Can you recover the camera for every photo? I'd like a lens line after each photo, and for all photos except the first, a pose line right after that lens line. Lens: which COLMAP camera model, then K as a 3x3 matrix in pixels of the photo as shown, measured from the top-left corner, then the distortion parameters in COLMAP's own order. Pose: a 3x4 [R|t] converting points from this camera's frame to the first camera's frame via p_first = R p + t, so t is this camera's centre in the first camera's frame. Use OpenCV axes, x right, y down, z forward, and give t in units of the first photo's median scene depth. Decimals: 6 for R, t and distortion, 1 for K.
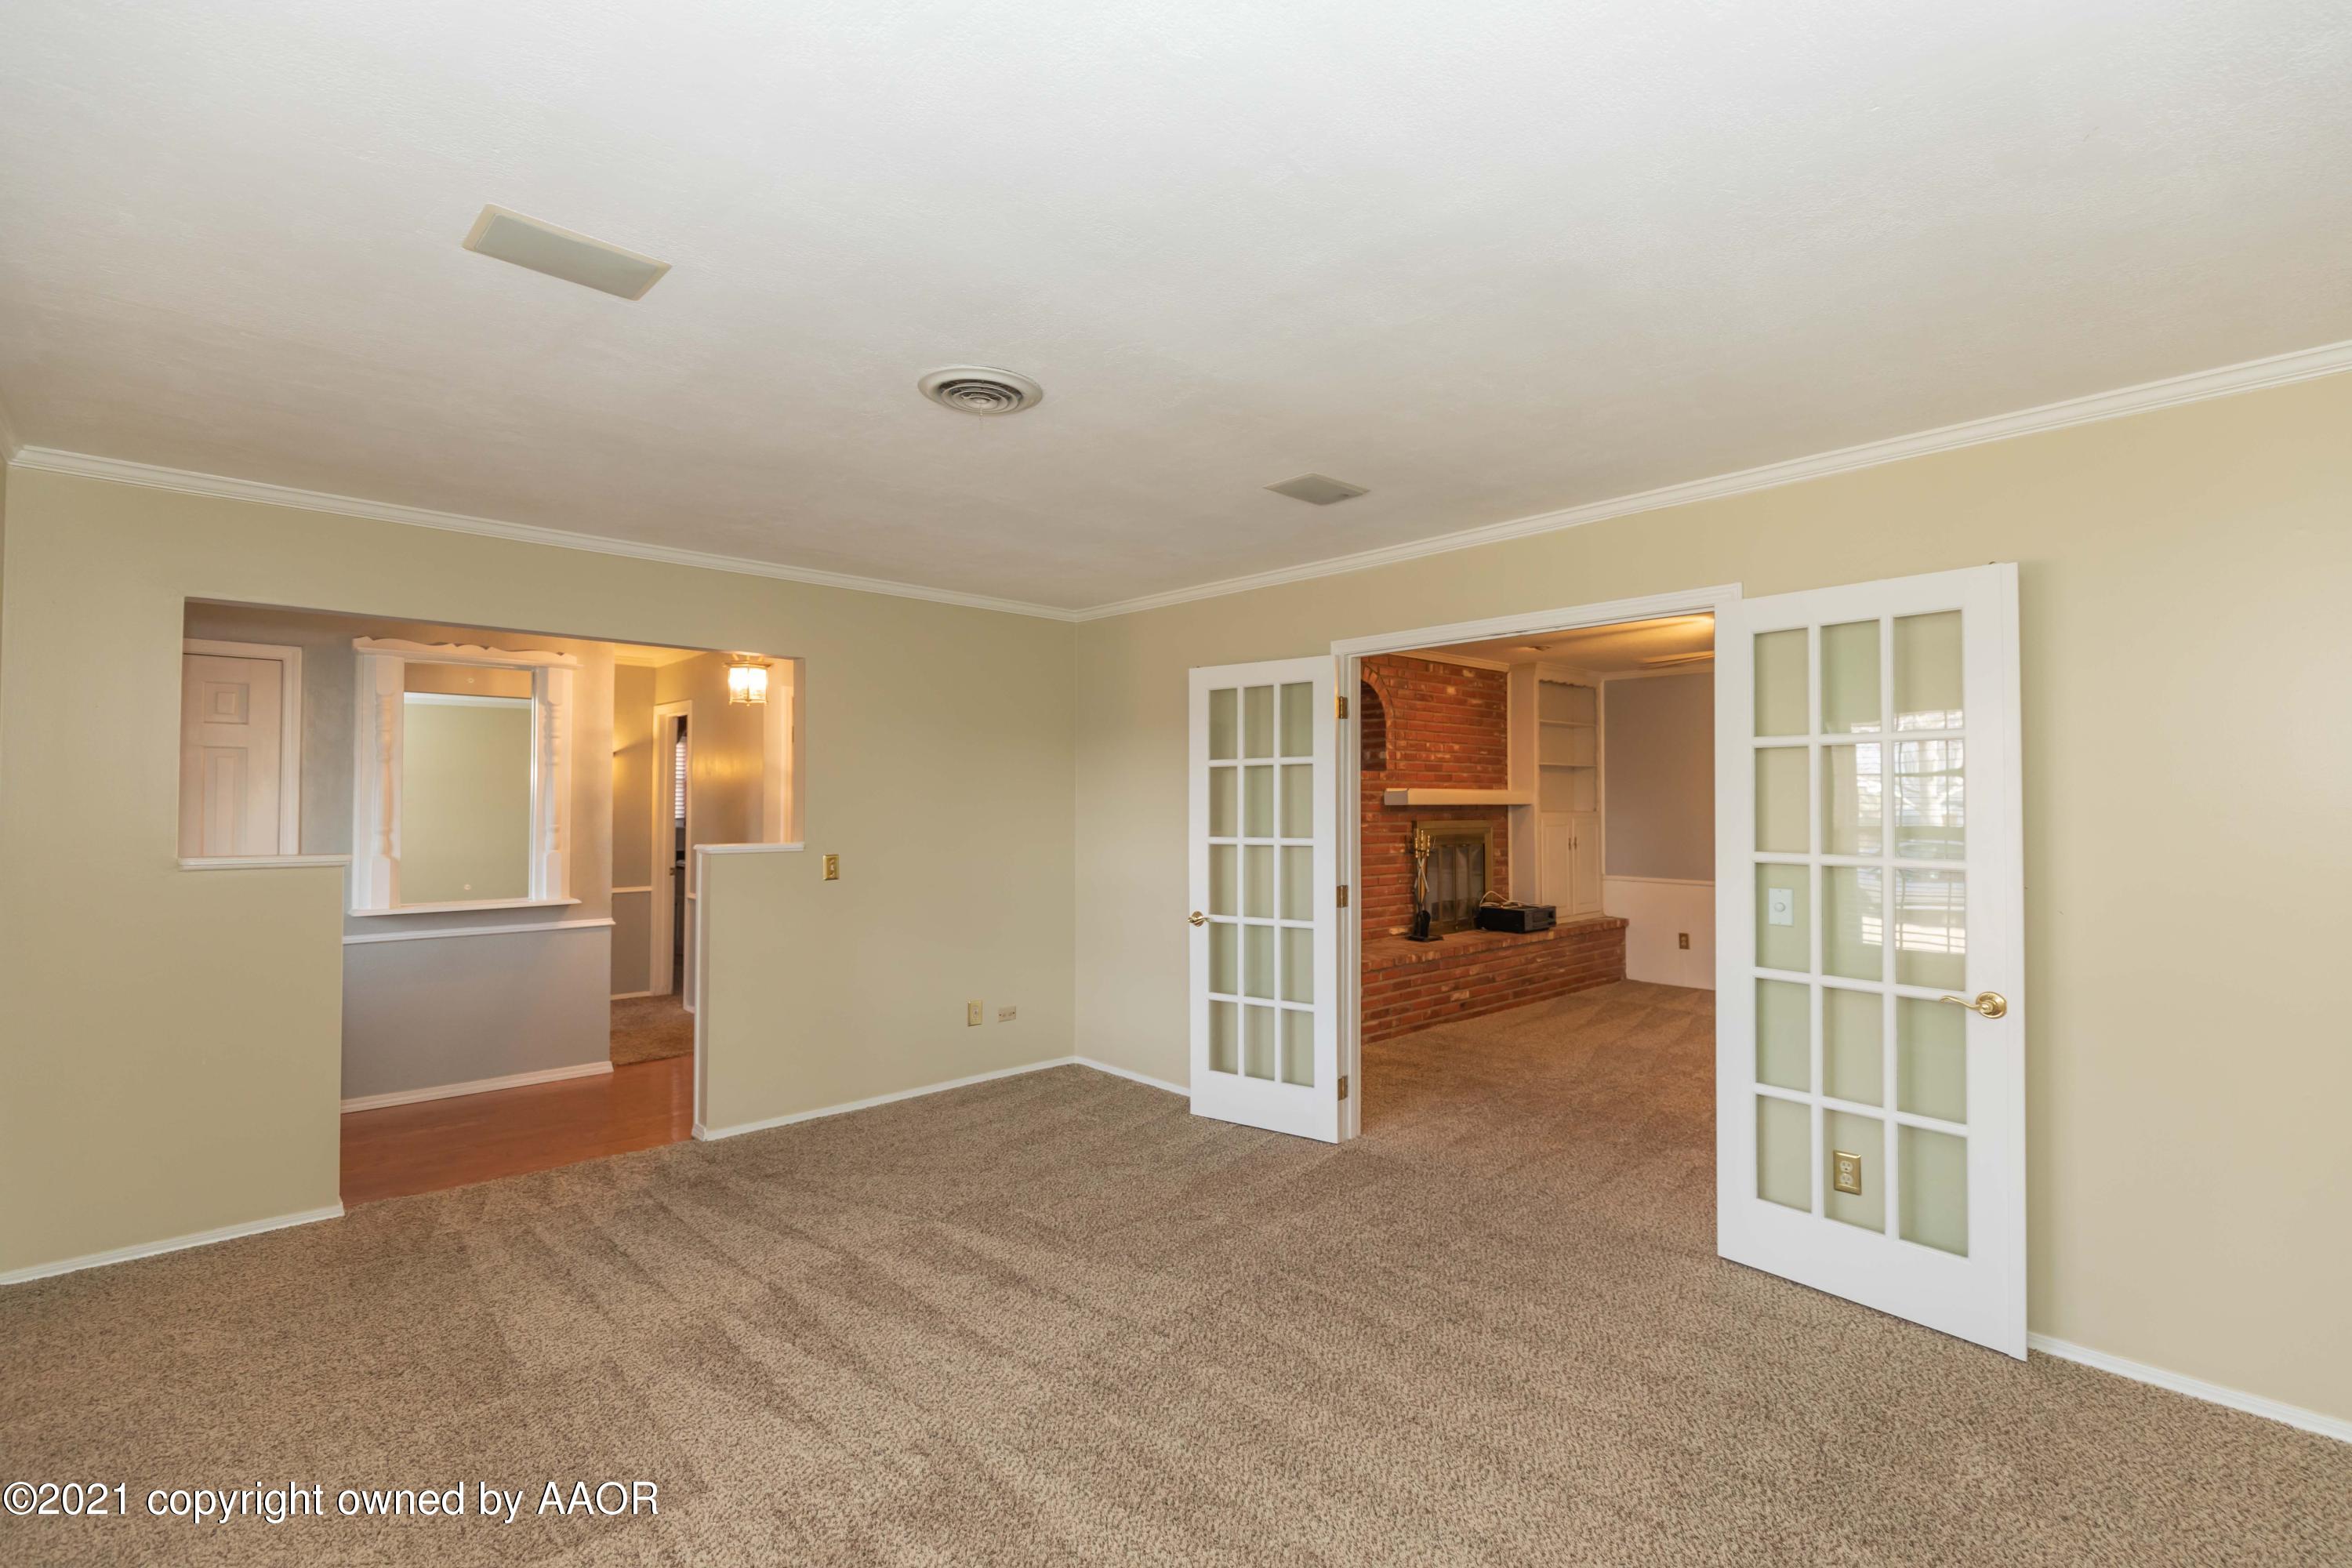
lens RADIAL K [[1074.1, 0, 1195.0], [0, 1074.1, 788.7], [0, 0, 1]] dist [-0.000579, -0.000642]
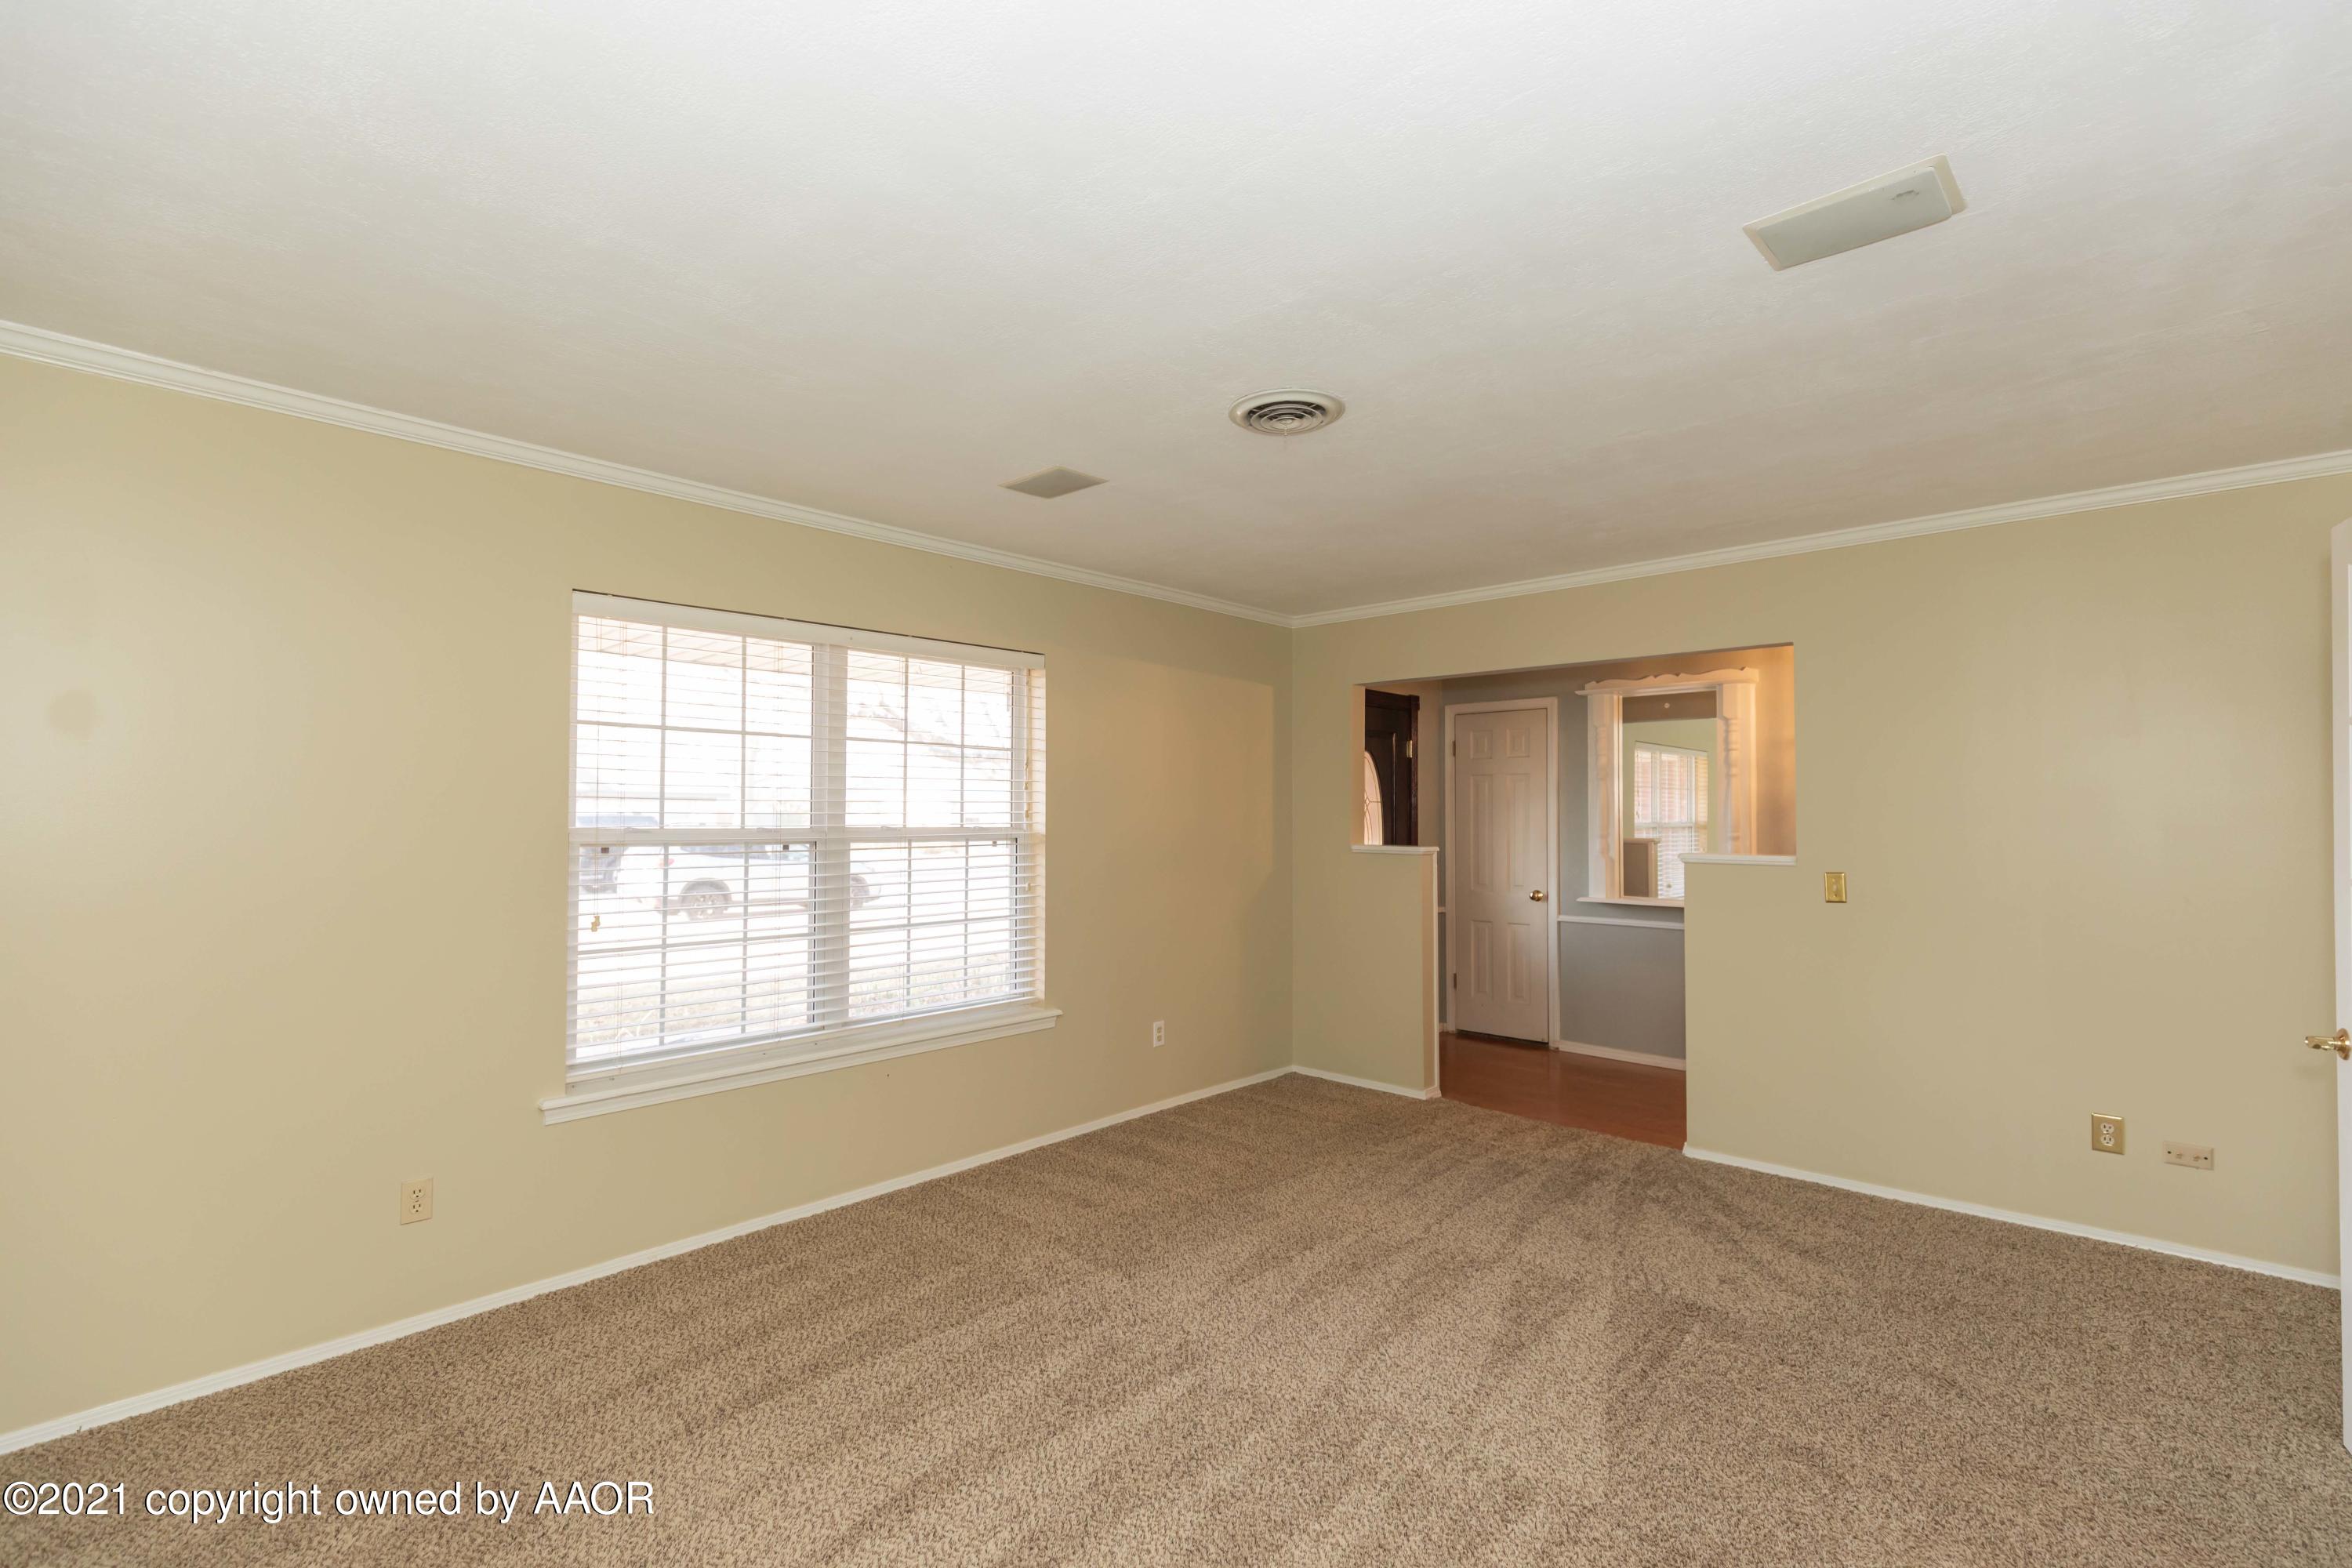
lens RADIAL K [[1074.1, 0, 1195.0], [0, 1074.1, 788.7], [0, 0, 1]] dist [-0.000579, -0.000642]
pose [[0.056490, -0.023505, -0.998126, 0.597507], [0.011579, 0.999671, -0.022886, 0.011030], [0.998336, -0.010265, 0.056744, 0.585344]]
